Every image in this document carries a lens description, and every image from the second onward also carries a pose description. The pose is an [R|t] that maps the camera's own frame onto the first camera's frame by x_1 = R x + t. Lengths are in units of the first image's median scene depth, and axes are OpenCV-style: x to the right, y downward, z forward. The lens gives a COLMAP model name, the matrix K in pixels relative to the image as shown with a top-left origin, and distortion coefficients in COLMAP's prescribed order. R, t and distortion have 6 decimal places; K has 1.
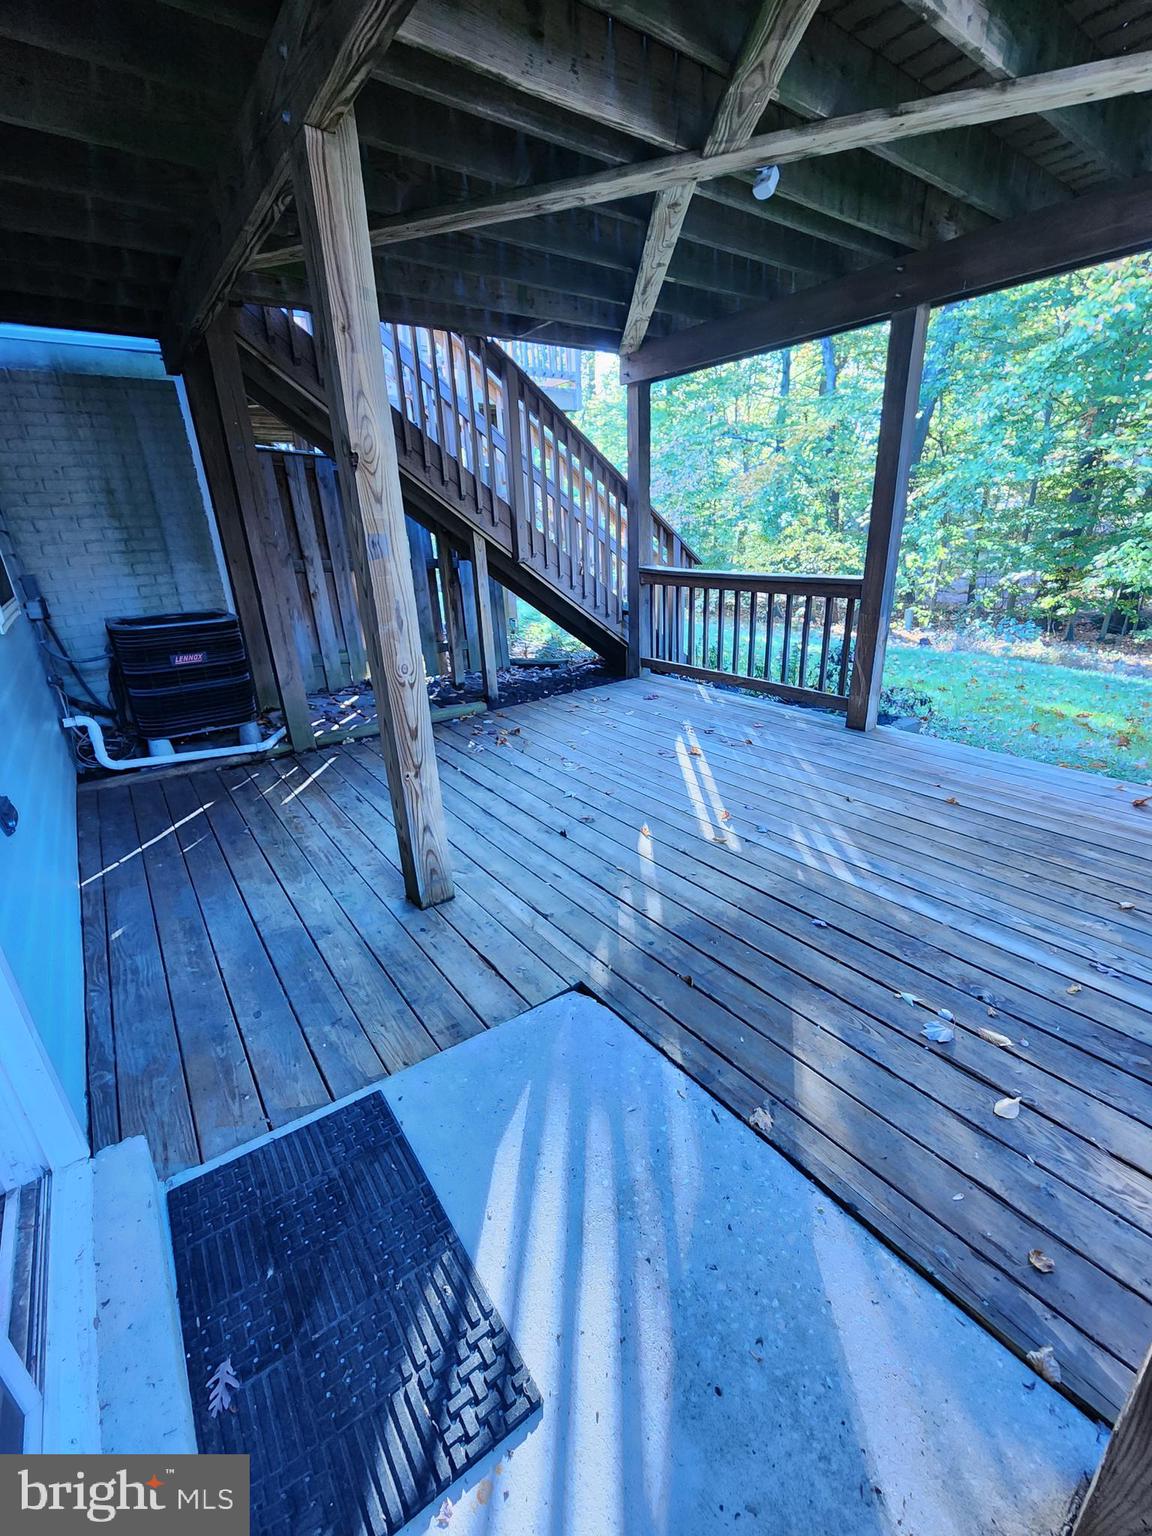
lens RADIAL K [[632.1, 0, 575.5], [0, 632.1, 762.3], [0, 0, 1]] dist [0.002181, -0.002700]
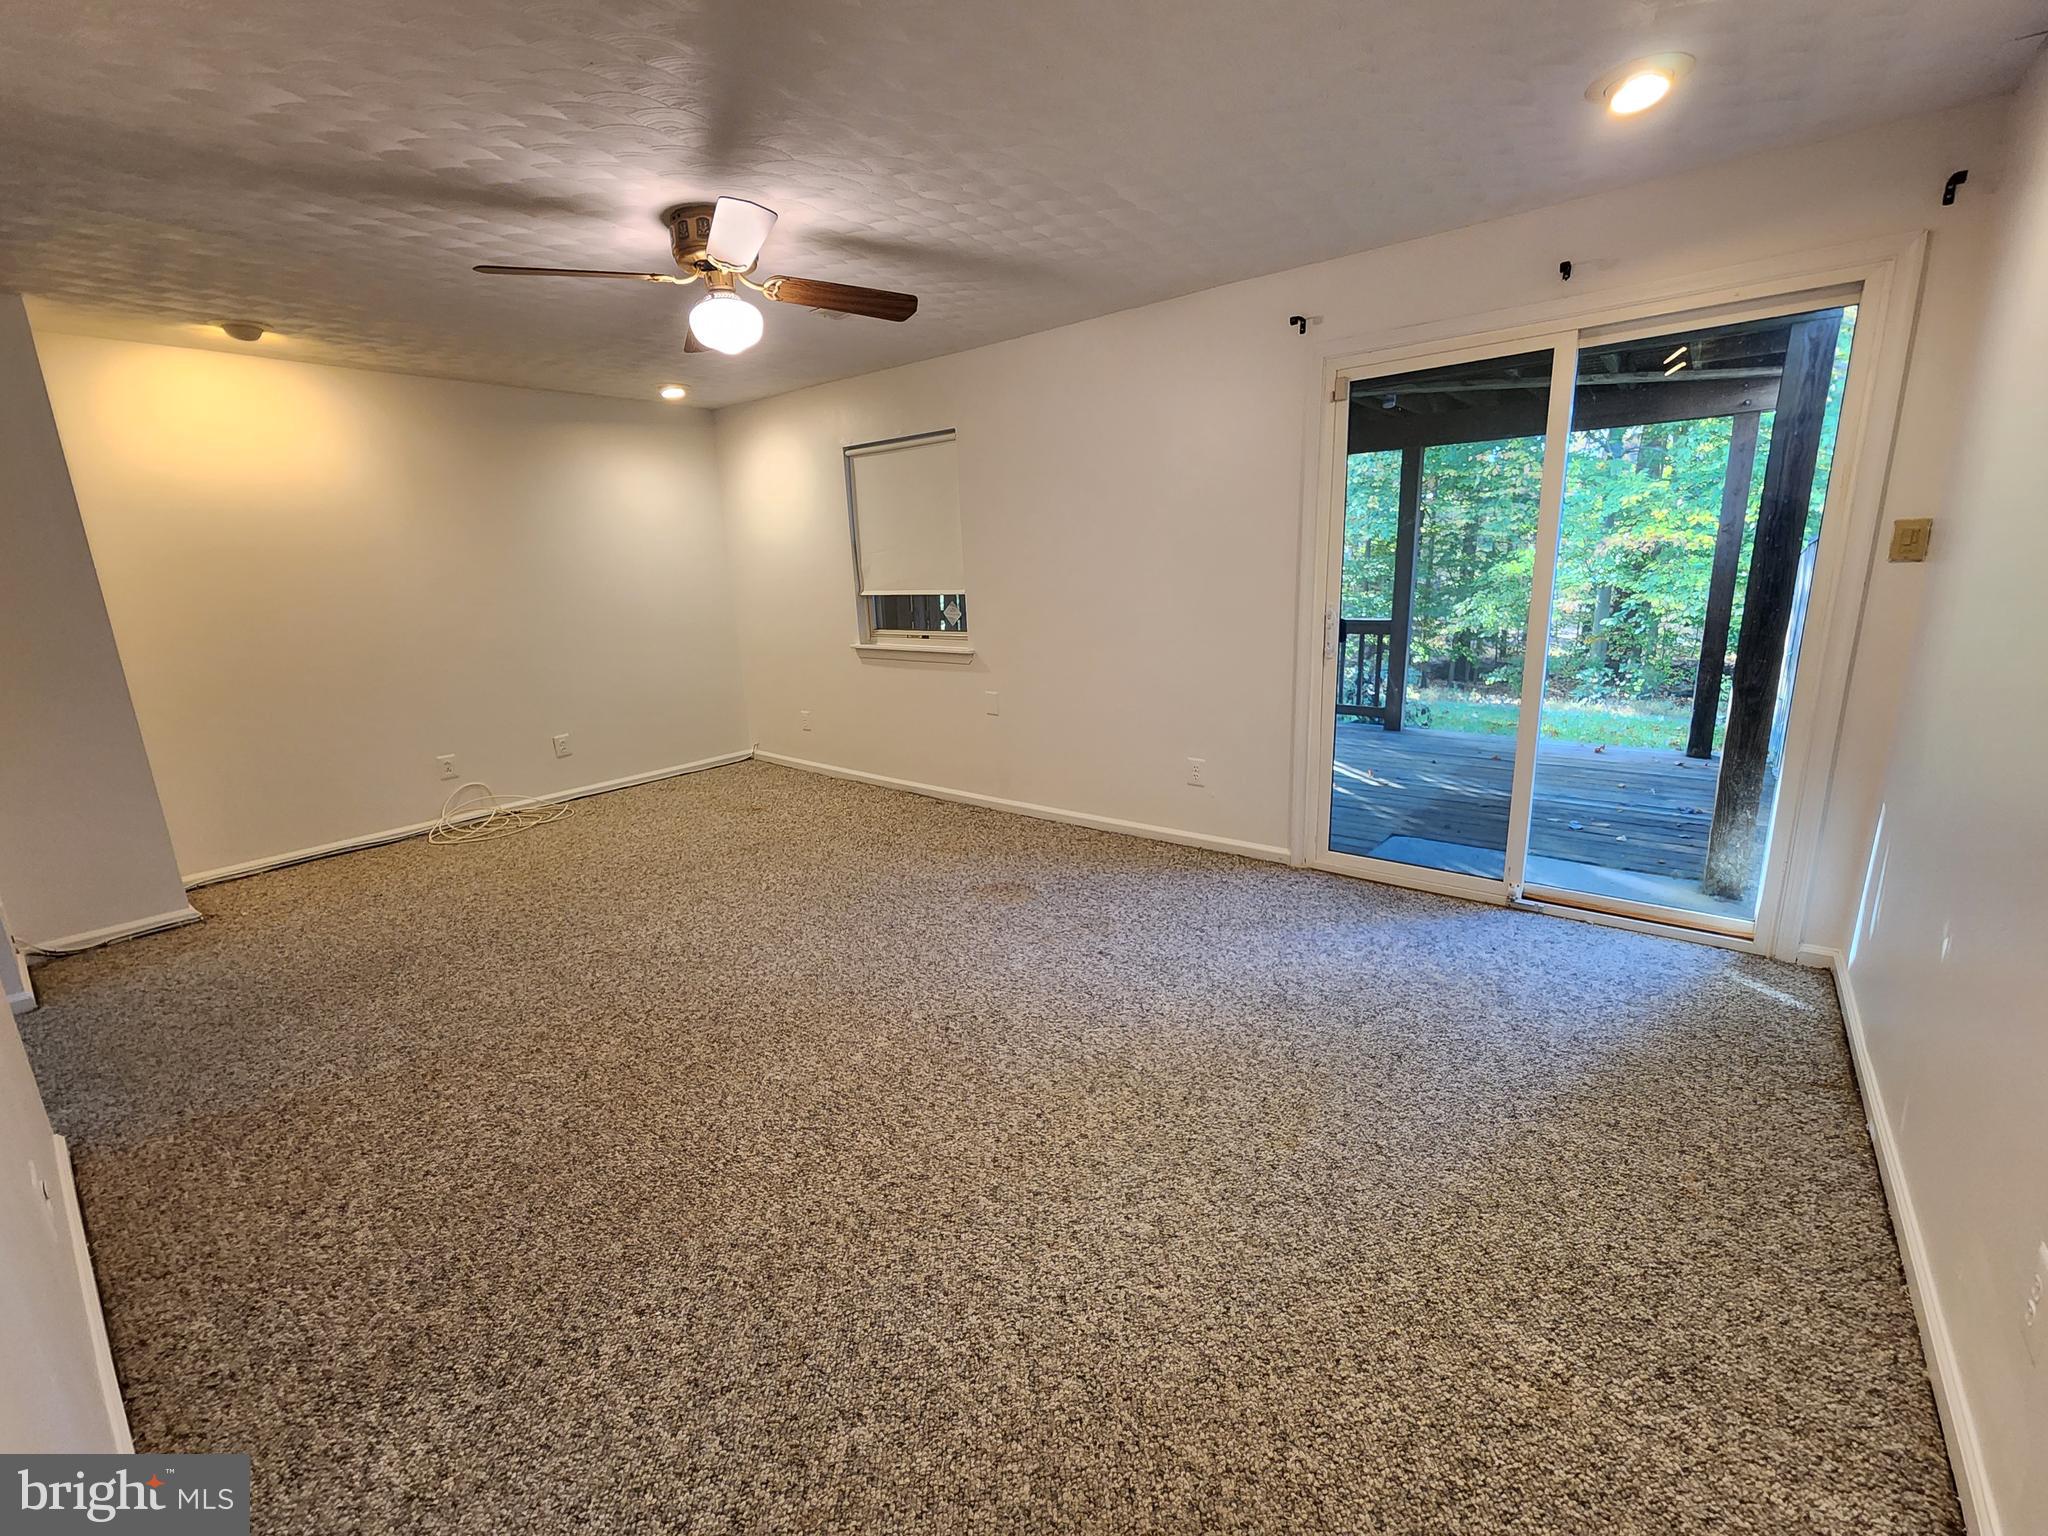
lens RADIAL K [[824.3, 0, 1028.0], [0, 824.3, 759.2], [0, 0, 1]] dist [0.001112, -0.002765]
pose [[0.968652, -0.051113, 0.243107, -0.895518], [0.084001, 0.988352, -0.126900, 0.201670], [-0.233789, 0.143343, 0.961663, -0.593564]]
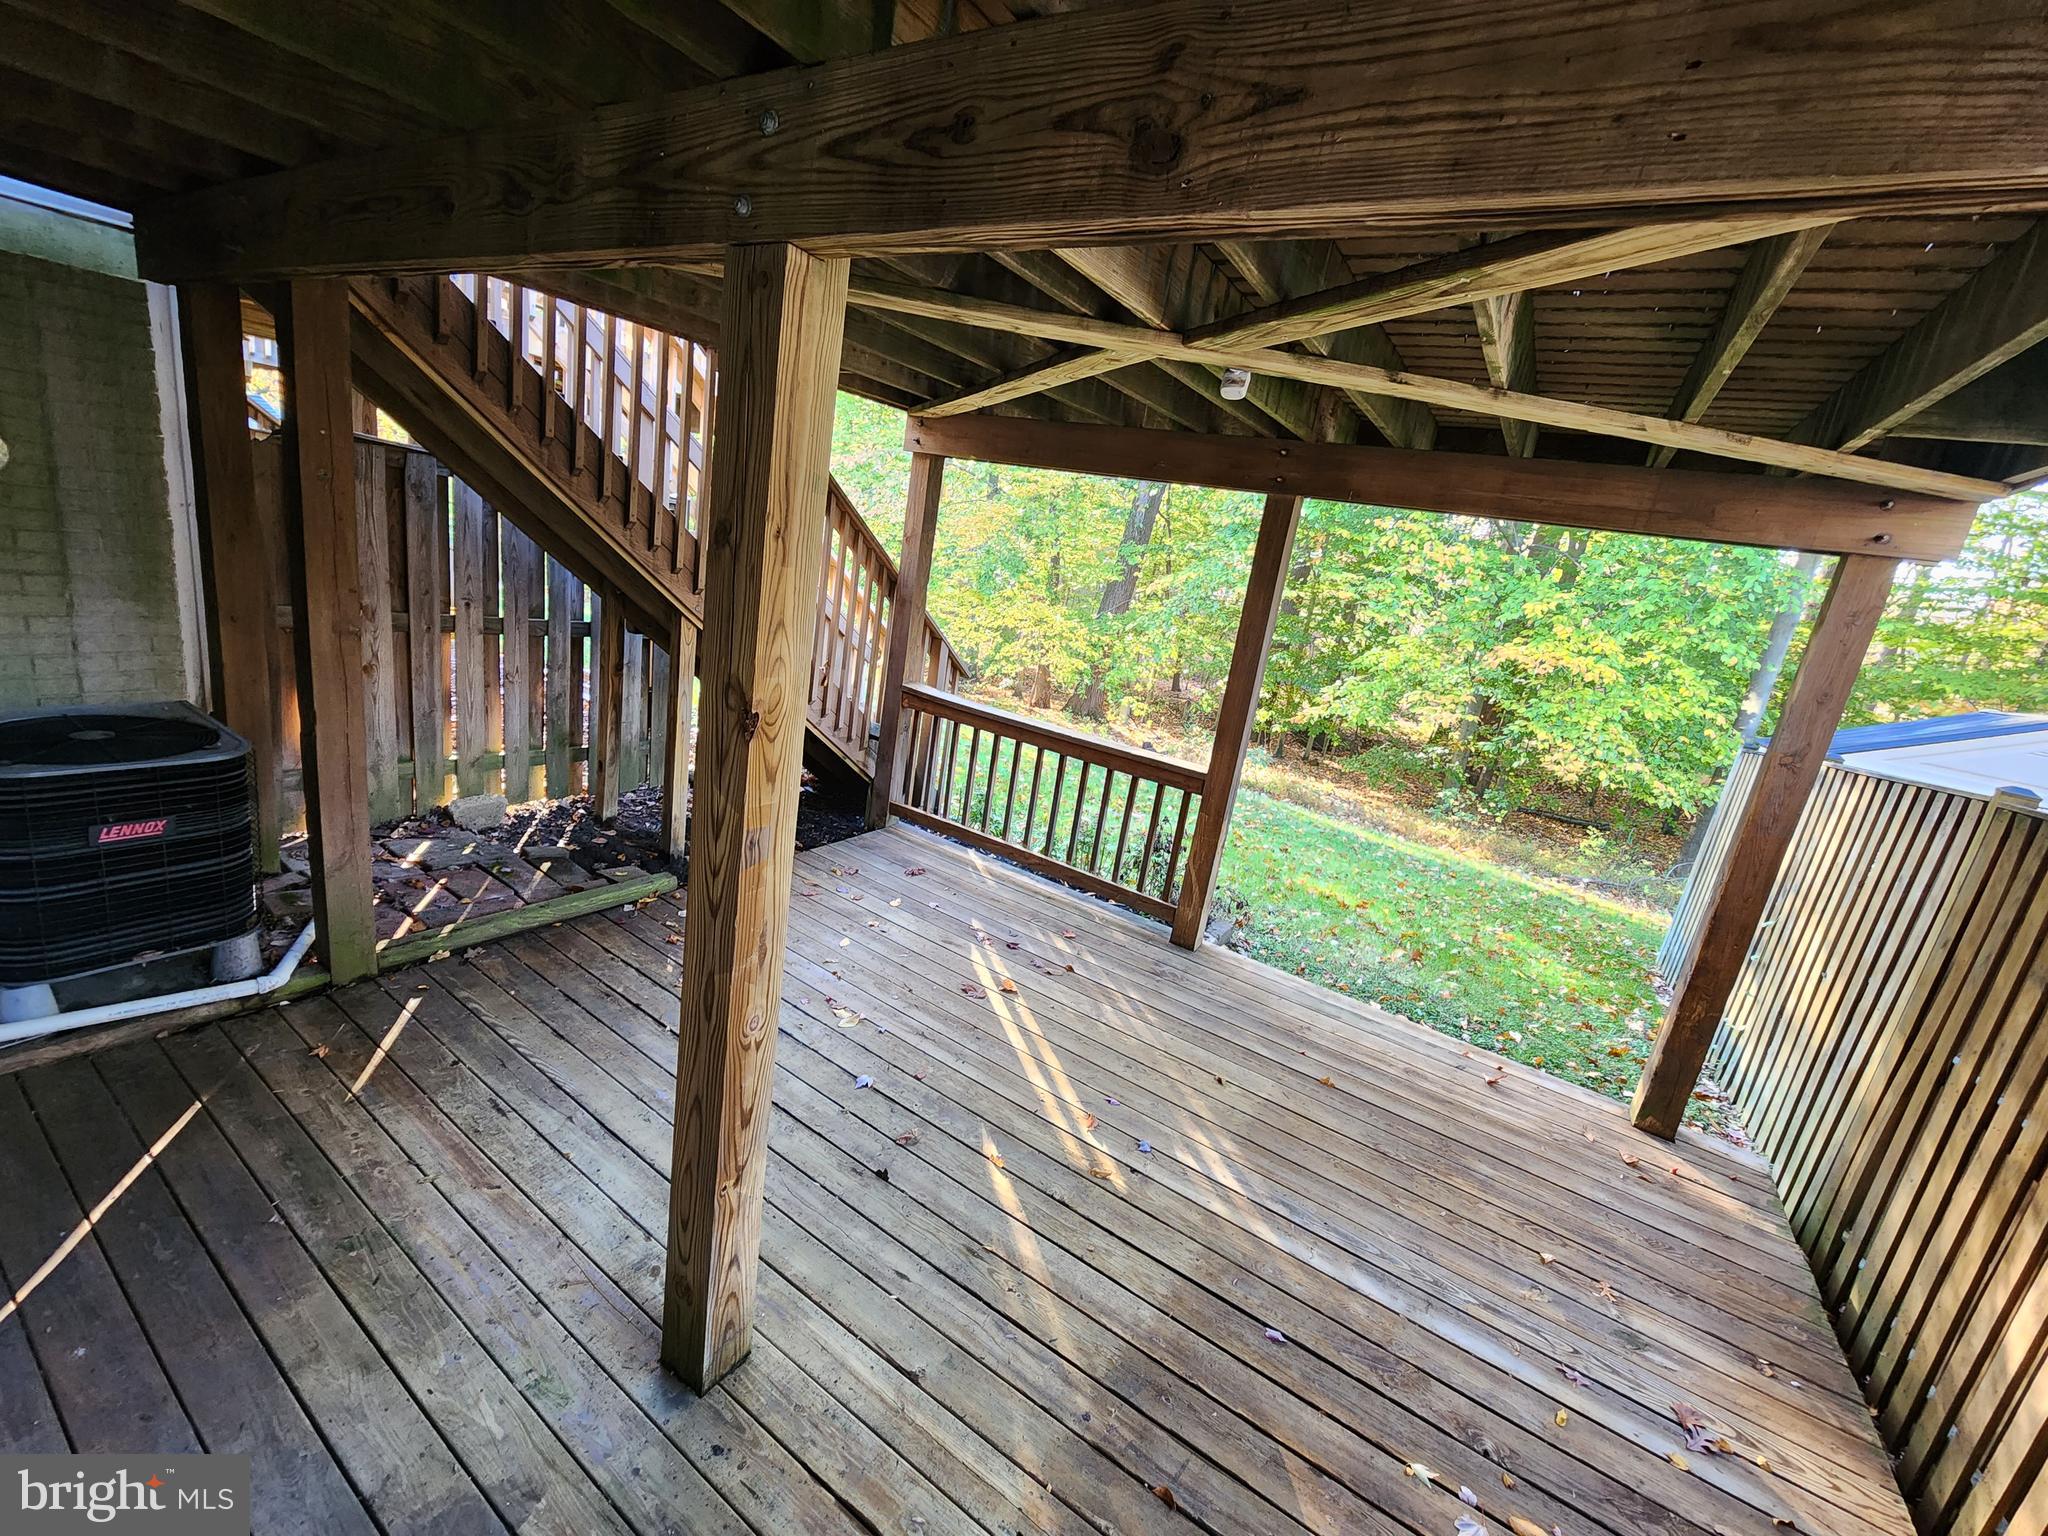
lens RADIAL K [[839.2, 0, 1016.8], [0, 839.2, 767.7], [0, 0, 1]] dist [0.002560, -0.002084]
pose [[0.920031, 0.089992, 0.381371, -0.227101], [-0.057211, 0.993691, -0.096462, -0.202298], [-0.387646, 0.066929, 0.919375, 0.091428]]
